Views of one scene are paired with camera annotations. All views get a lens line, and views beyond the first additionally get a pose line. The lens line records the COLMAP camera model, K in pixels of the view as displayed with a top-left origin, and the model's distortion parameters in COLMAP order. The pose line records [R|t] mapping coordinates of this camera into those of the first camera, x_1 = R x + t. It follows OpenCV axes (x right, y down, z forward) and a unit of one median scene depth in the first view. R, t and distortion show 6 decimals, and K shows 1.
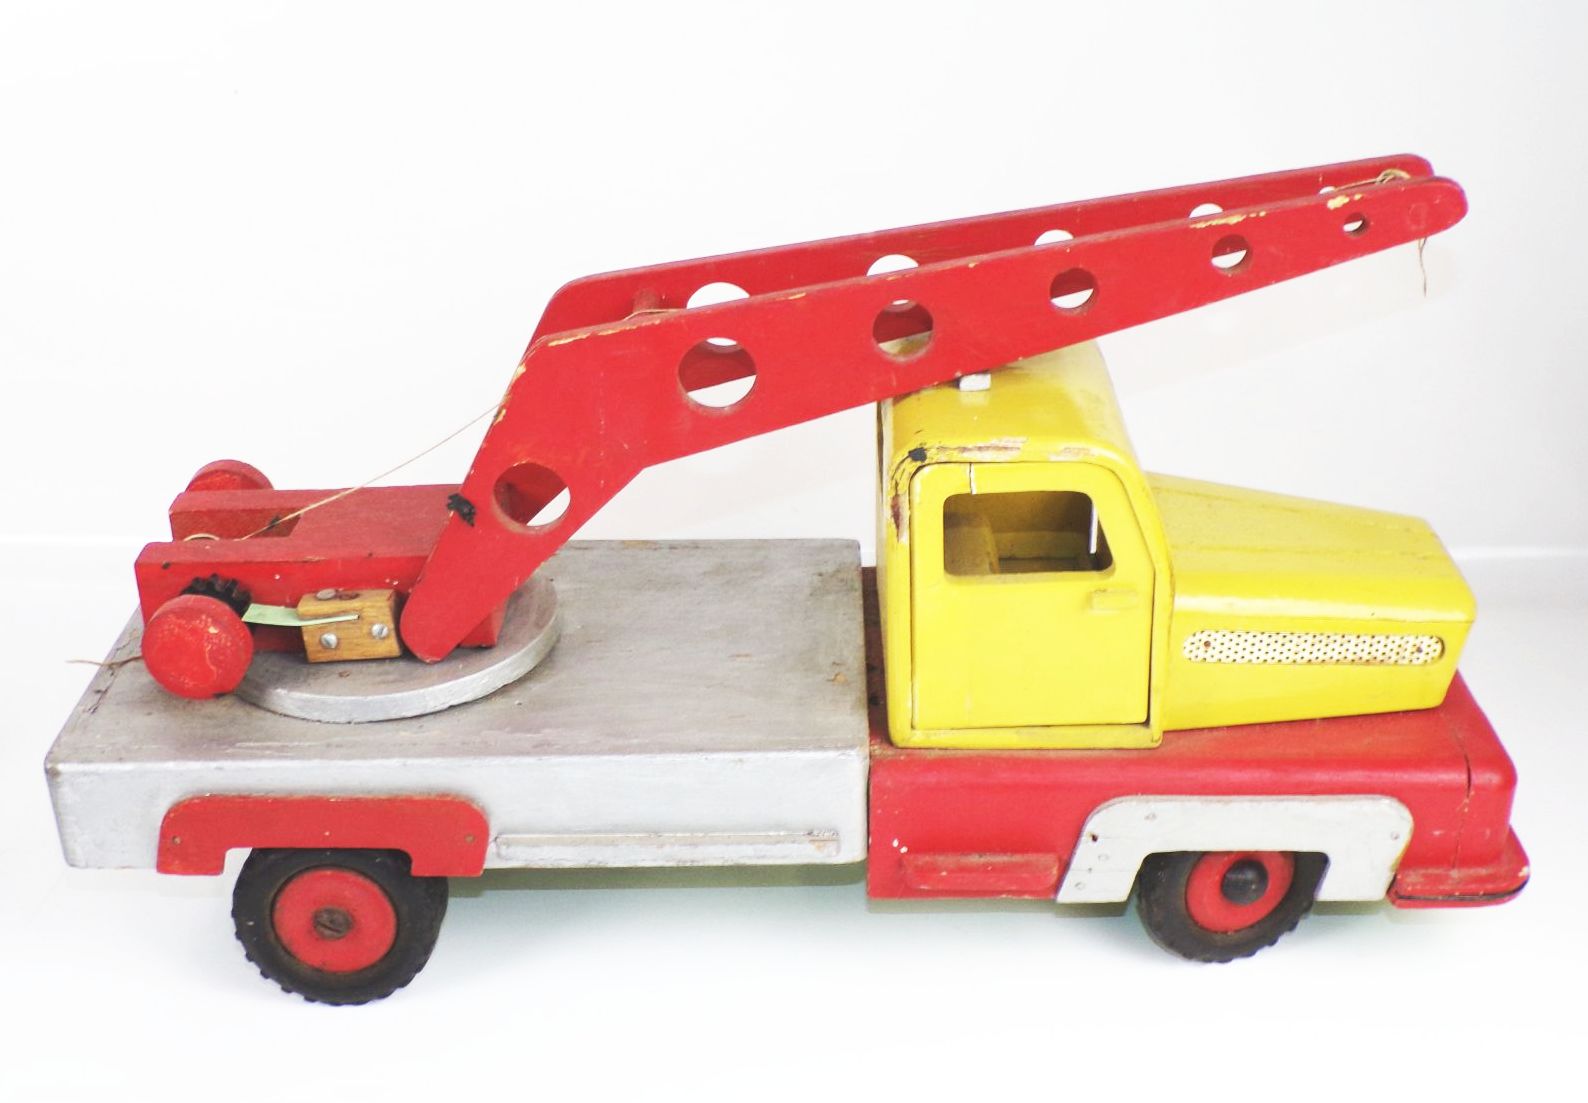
lens RADIAL K [[2137.3, 0, 844.0], [0, 2137.3, 551.8], [0, 0, 1]] dist [0.023617, -1.310192]
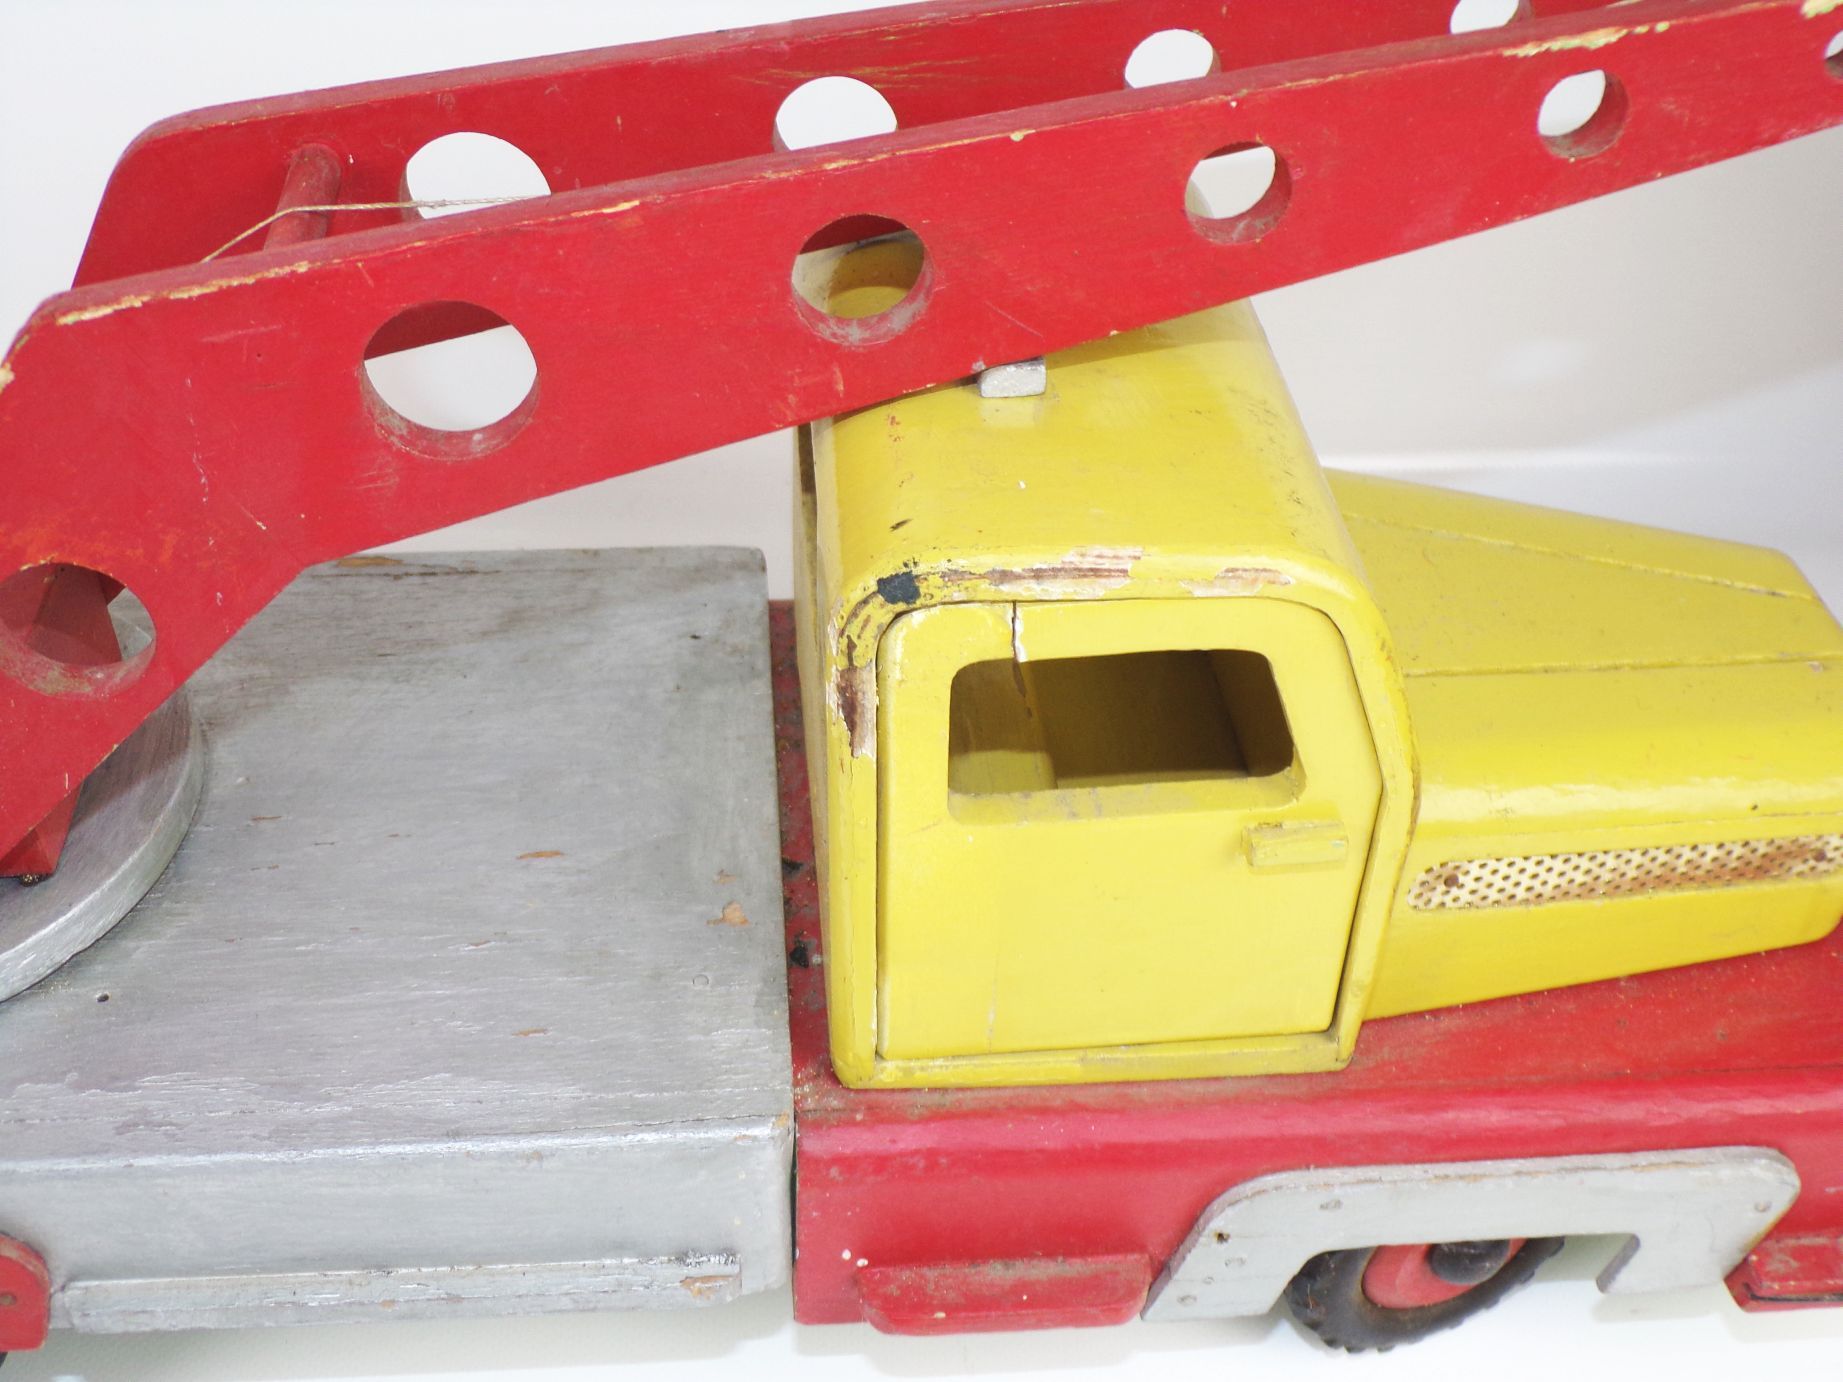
lens RADIAL K [[2121.0, 0, 921.5], [0, 2121.0, 691.0], [0, 0, 1]] dist [-0.127871, 0.159418]
pose [[0.996414, -0.017380, 0.082809, 0.002182], [-0.002793, 0.971387, 0.237487, -0.121143], [-0.084567, -0.236867, 0.967855, 0.533339]]
